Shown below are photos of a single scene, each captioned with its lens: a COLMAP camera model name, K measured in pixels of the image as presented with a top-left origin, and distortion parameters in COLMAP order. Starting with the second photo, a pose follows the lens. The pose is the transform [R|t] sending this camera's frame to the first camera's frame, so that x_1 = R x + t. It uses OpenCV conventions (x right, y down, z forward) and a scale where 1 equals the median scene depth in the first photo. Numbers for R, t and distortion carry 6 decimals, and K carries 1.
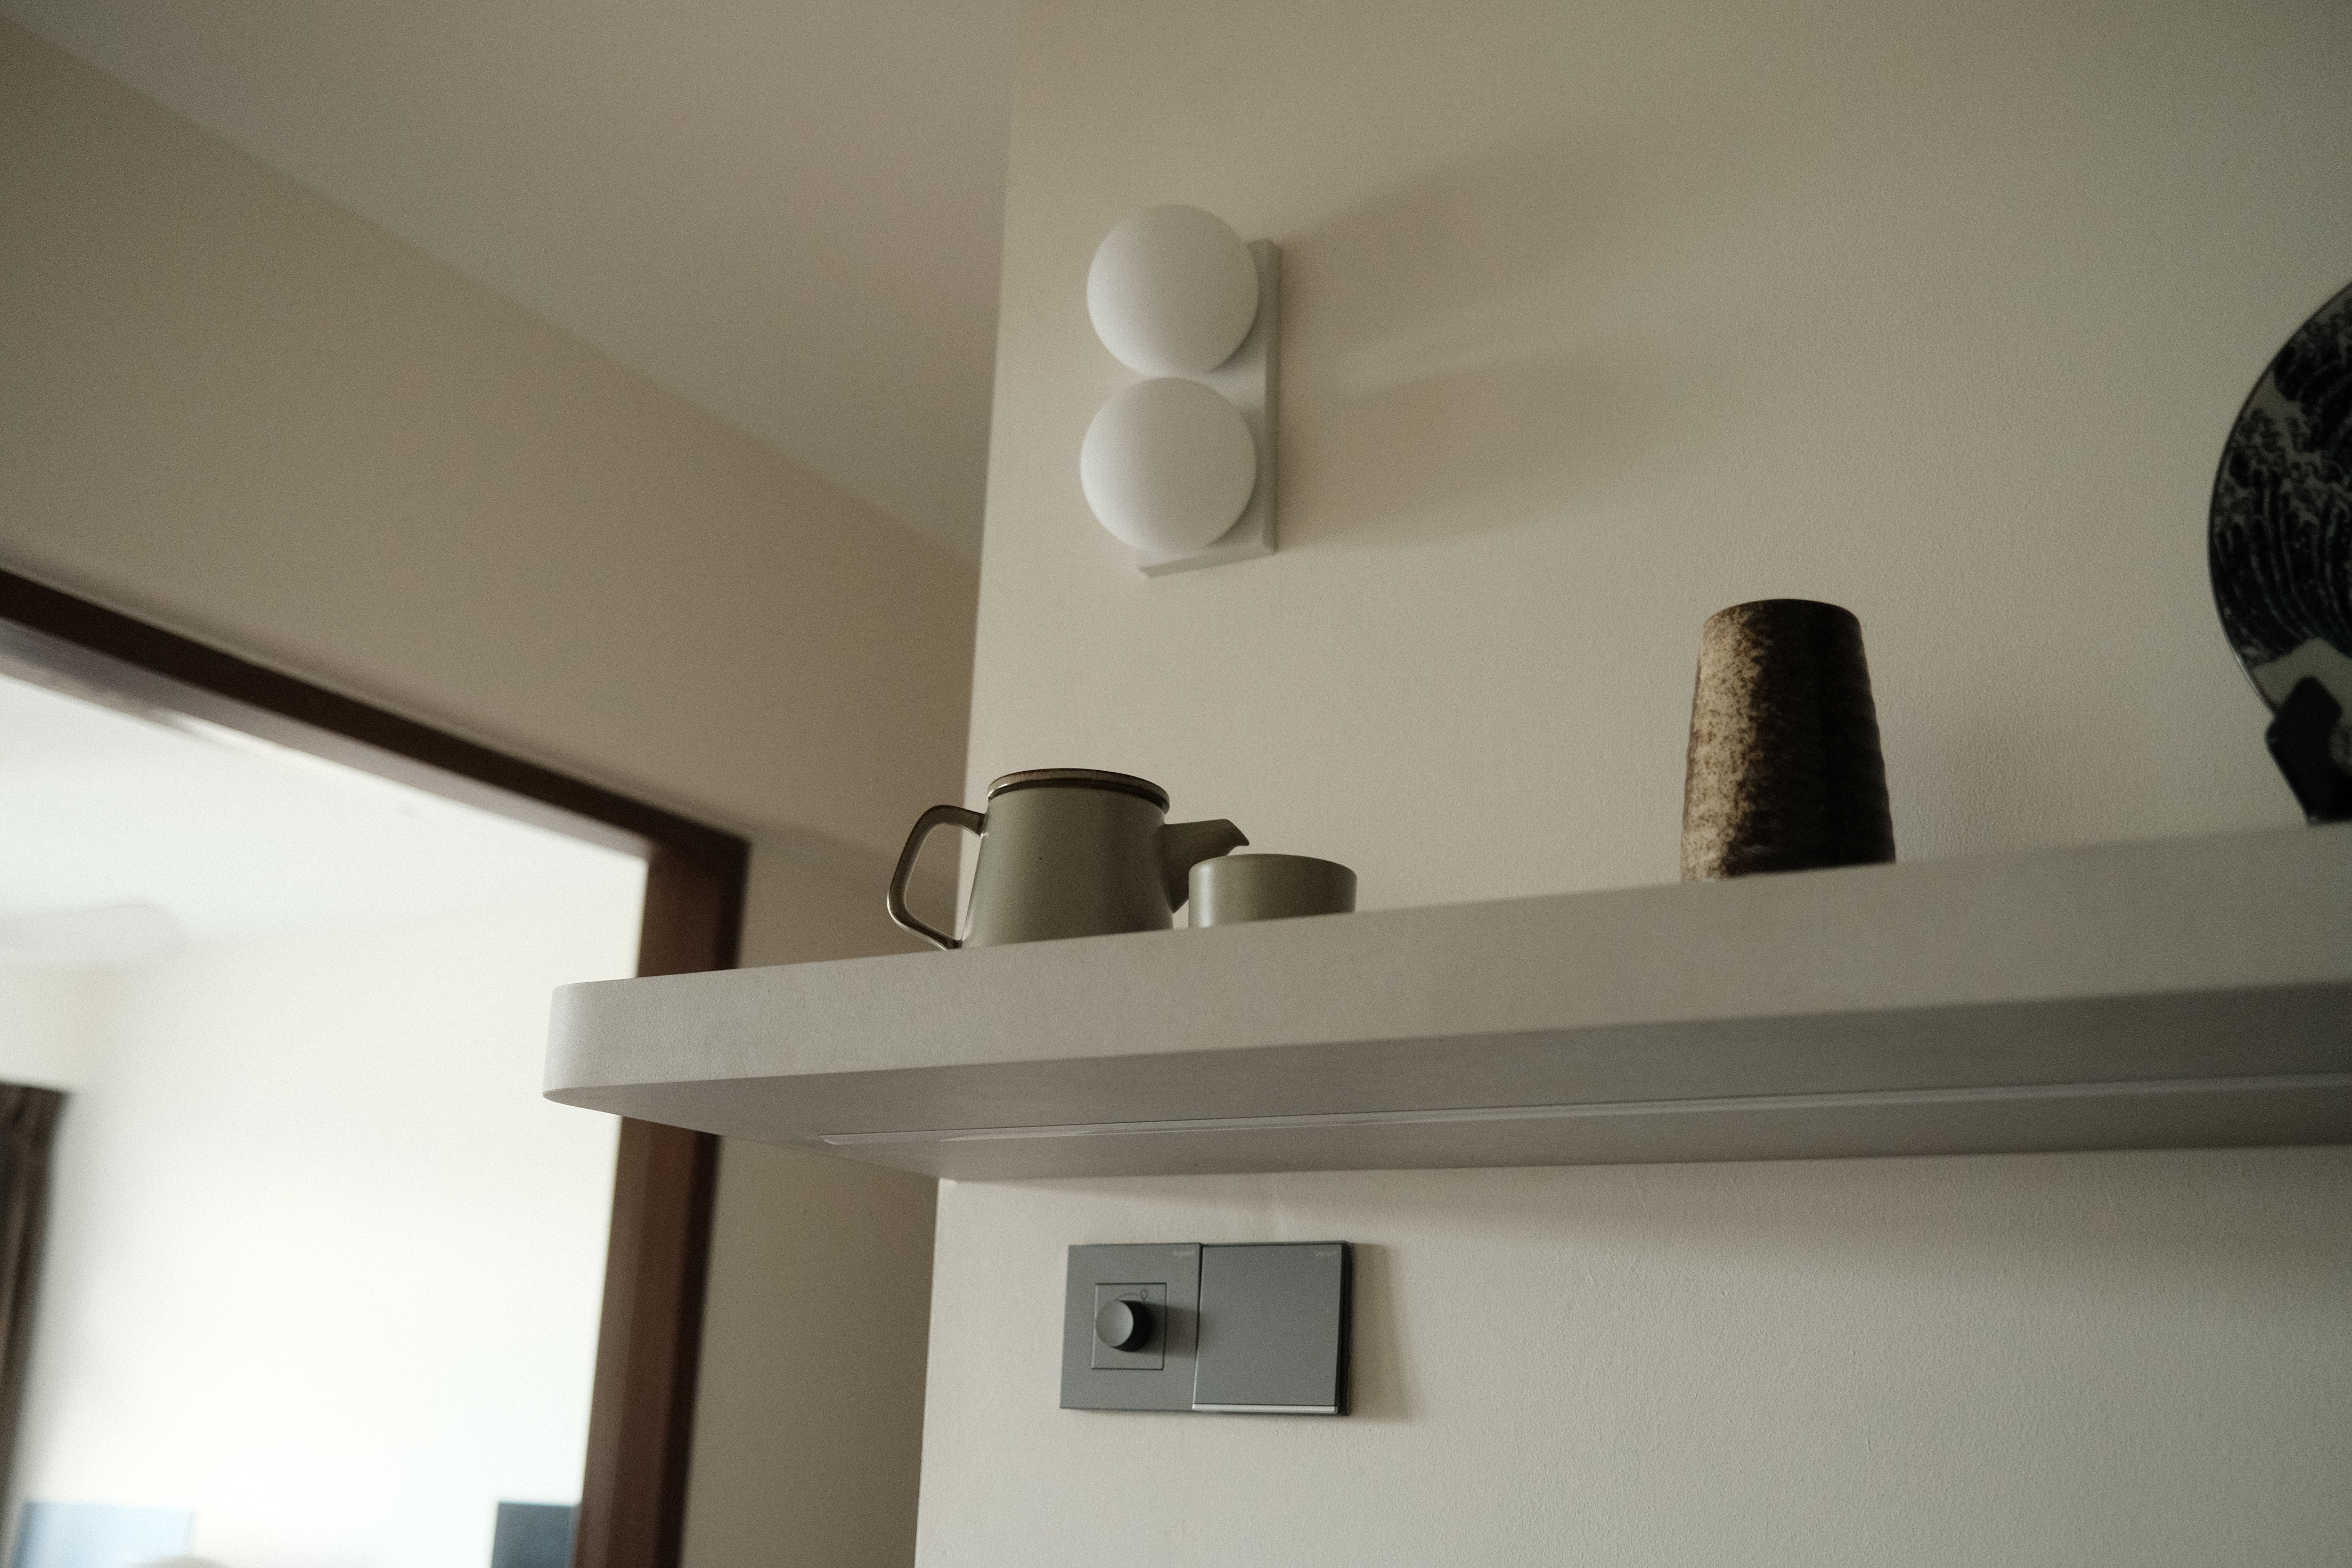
lens RADIAL K [[2398.1, 0, 1176.0], [0, 2398.1, 784.0], [0, 0, 1]] dist [-0.066953, 0.186381]
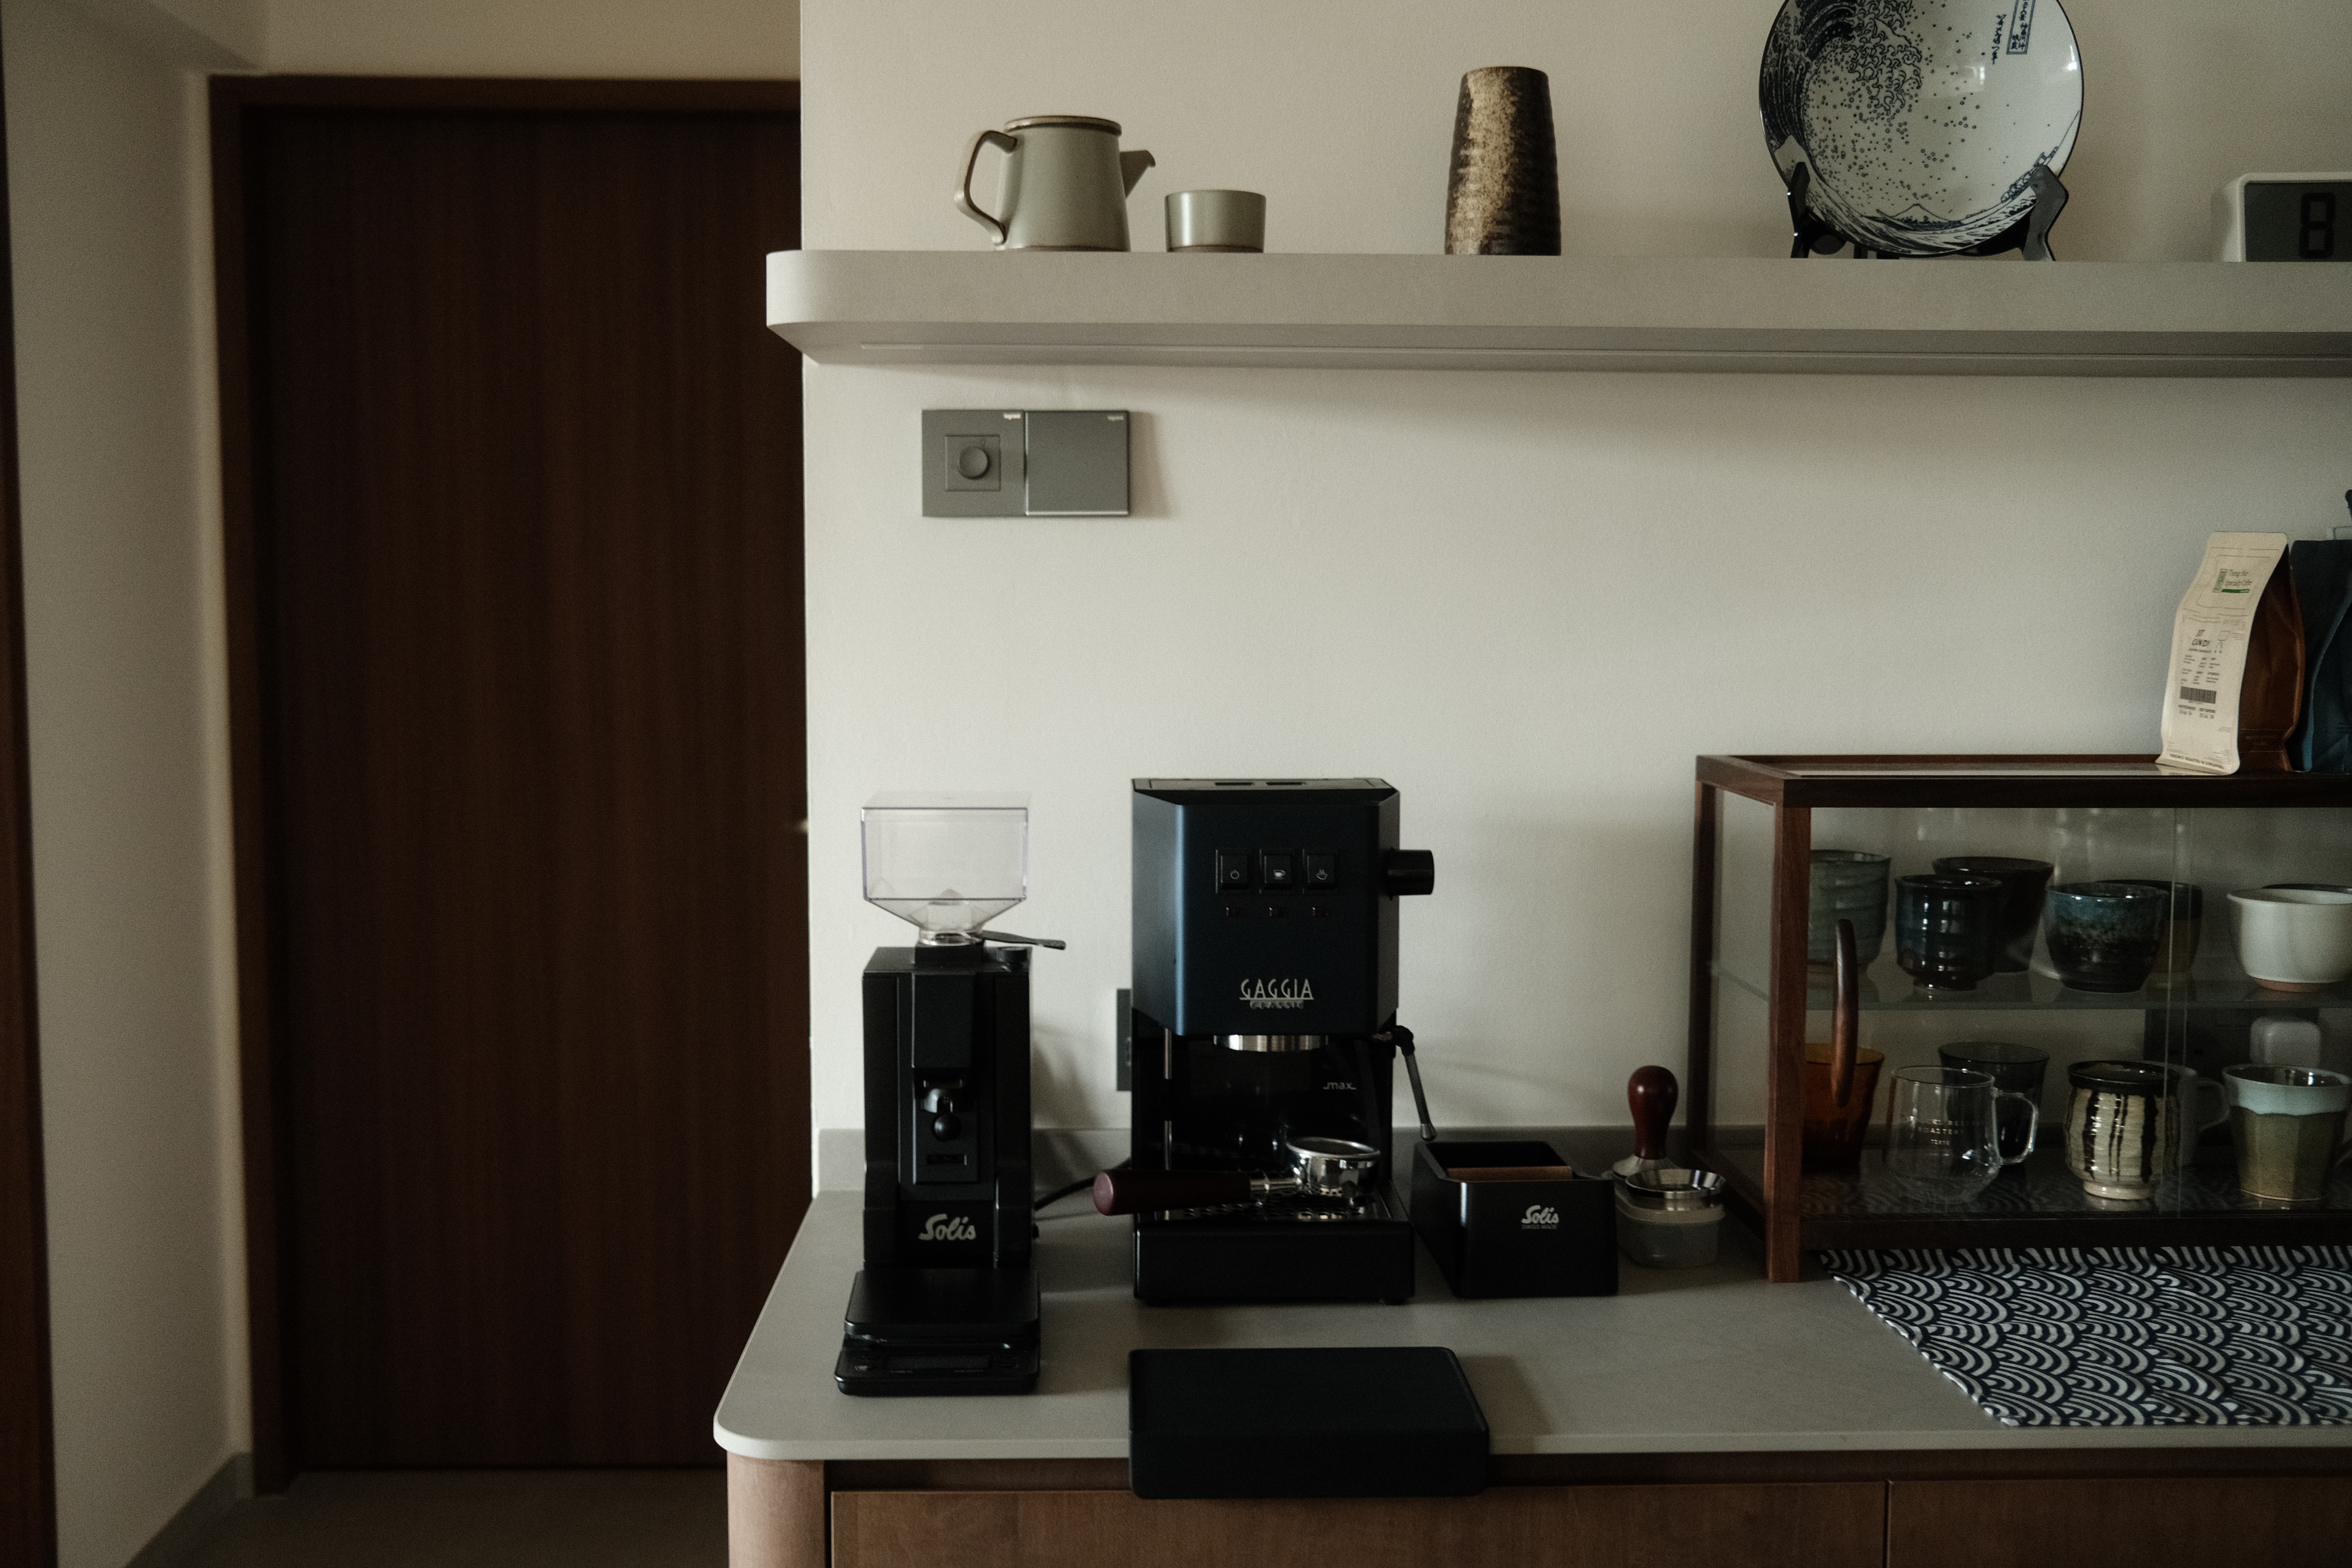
lens RADIAL K [[2398.1, 0, 1176.0], [0, 2398.1, 784.0], [0, 0, 1]] dist [-0.066953, 0.186381]
pose [[0.832484, -0.086784, 0.547210, -0.818839], [-0.122432, 0.934426, 0.334452, -0.117473], [-0.540352, -0.345422, 0.767270, -0.341181]]
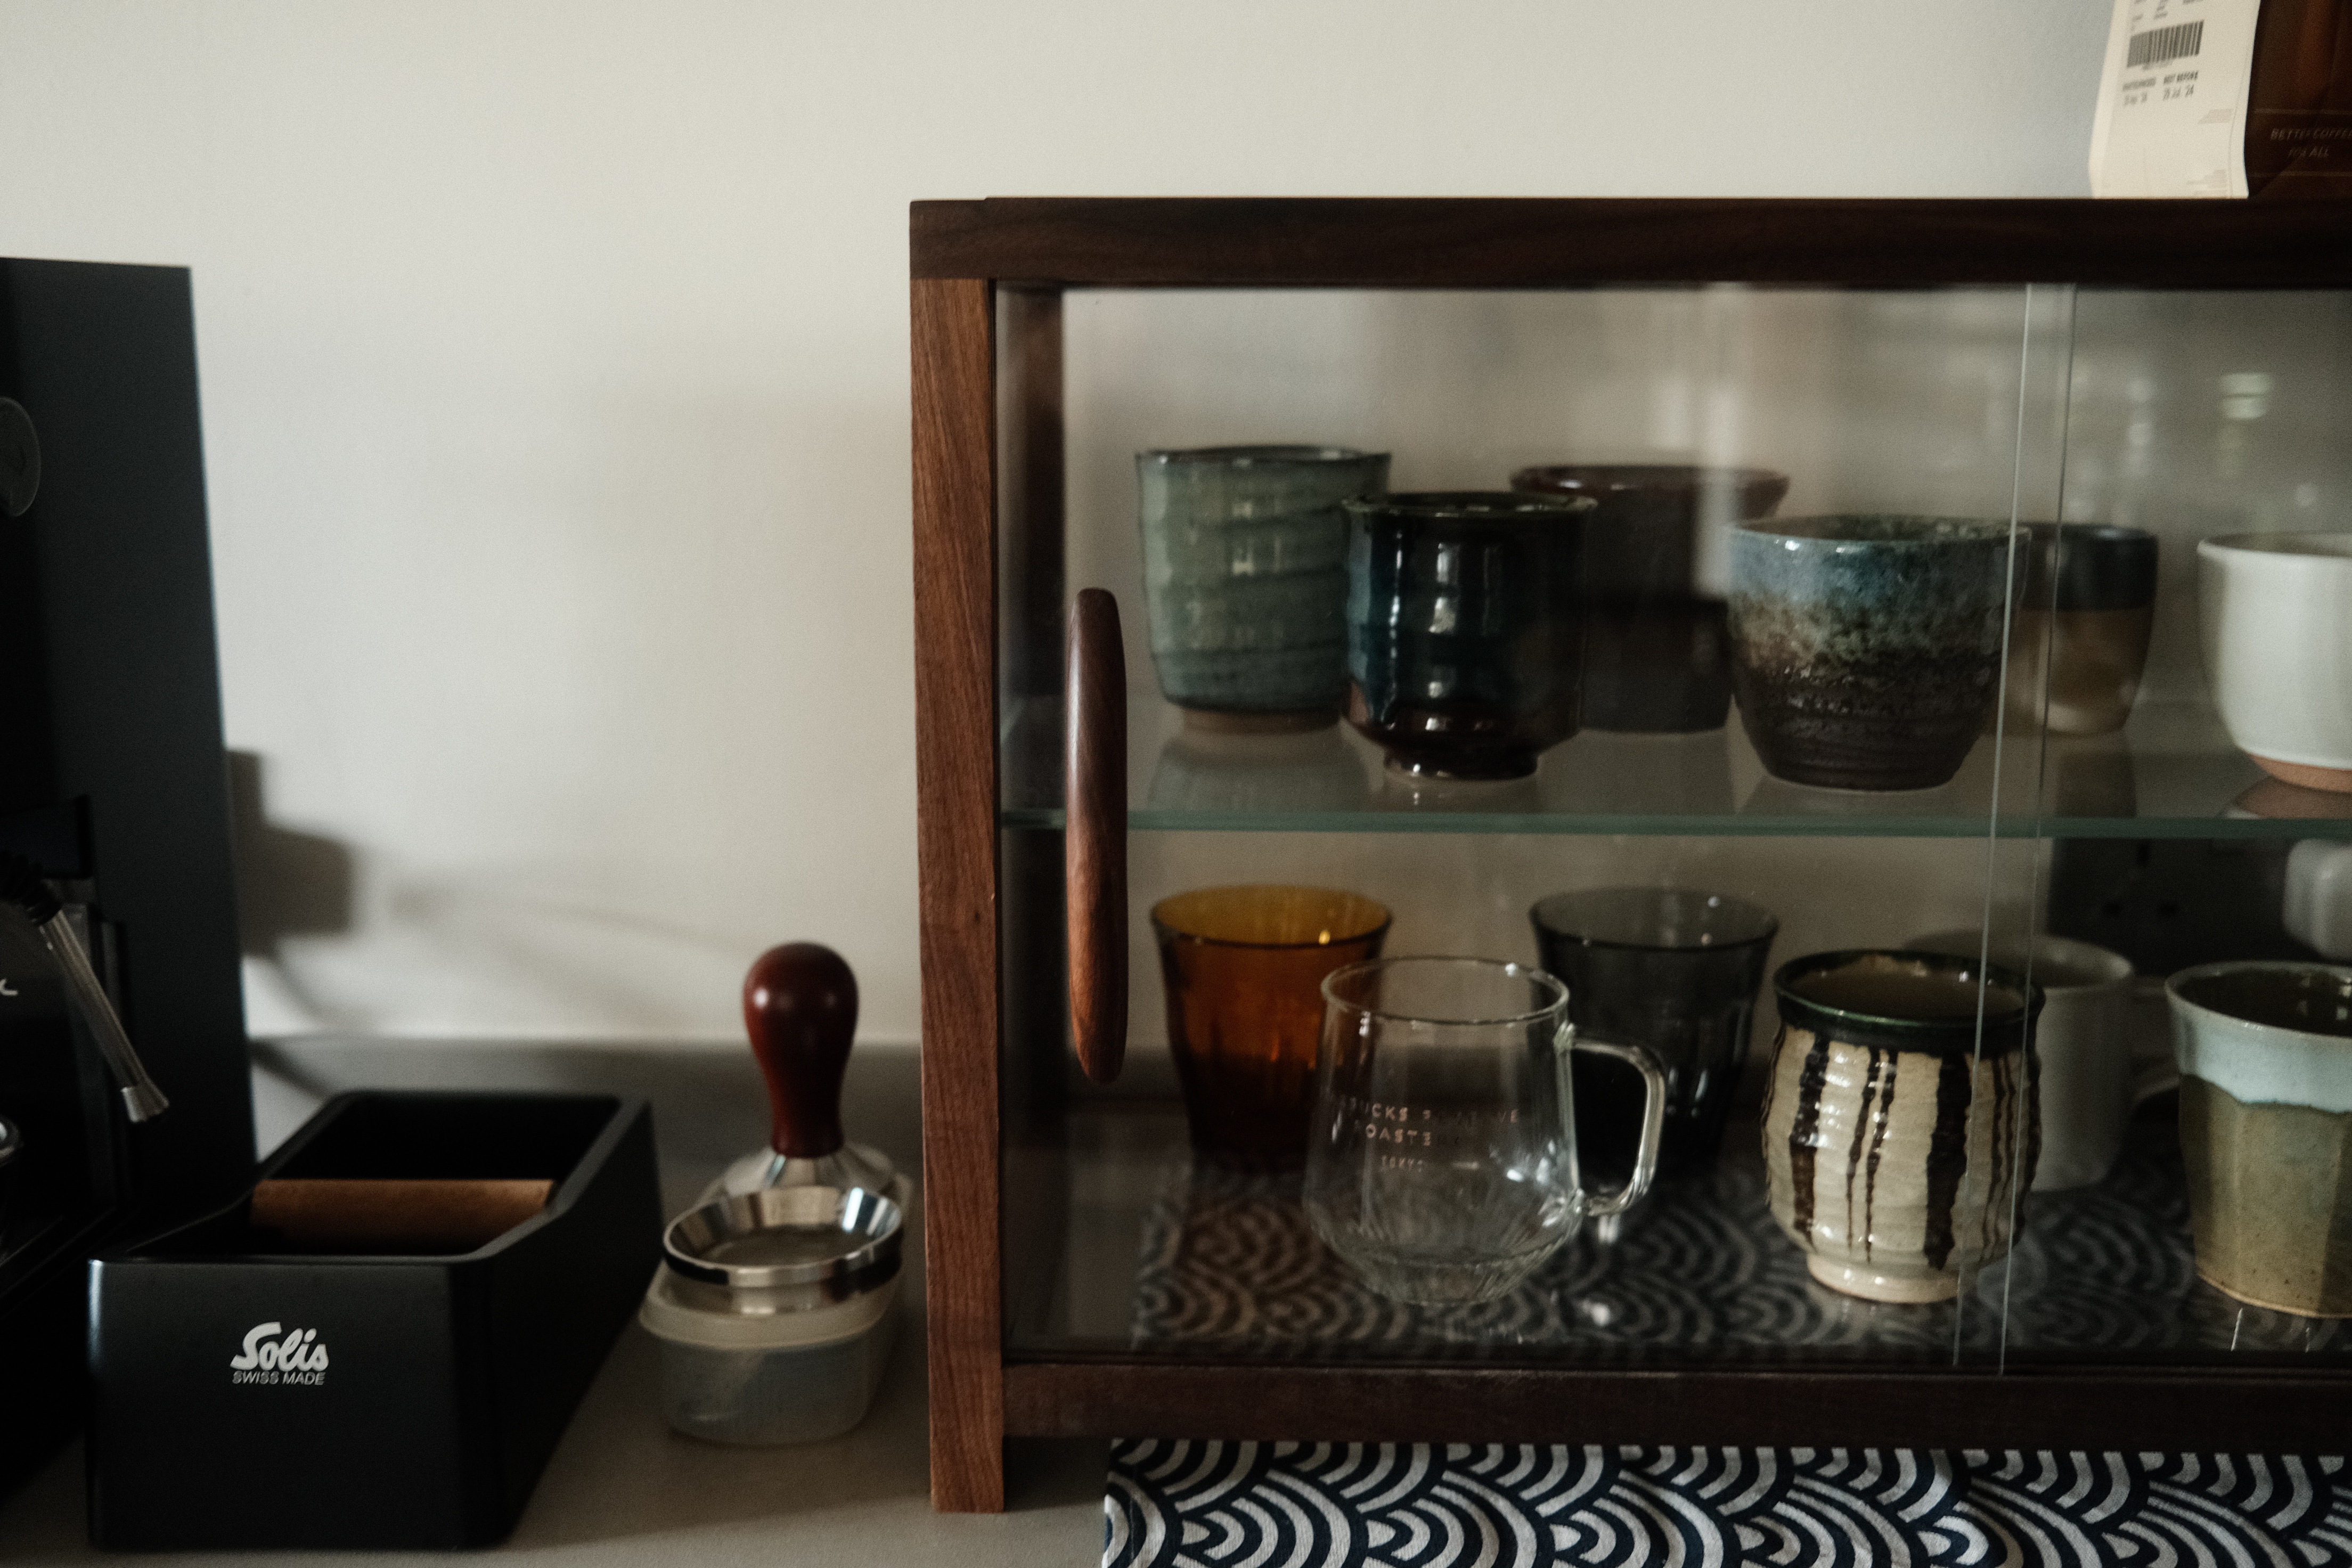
lens RADIAL K [[2459.7, 0, 1176.0], [0, 2459.7, 784.0], [0, 0, 1]] dist [-0.011460, 0.010007]
pose [[0.871017, -0.135374, 0.472232, 0.047668], [-0.100237, 0.892082, 0.440616, 0.184816], [-0.480918, -0.431119, 0.763449, 0.068604]]
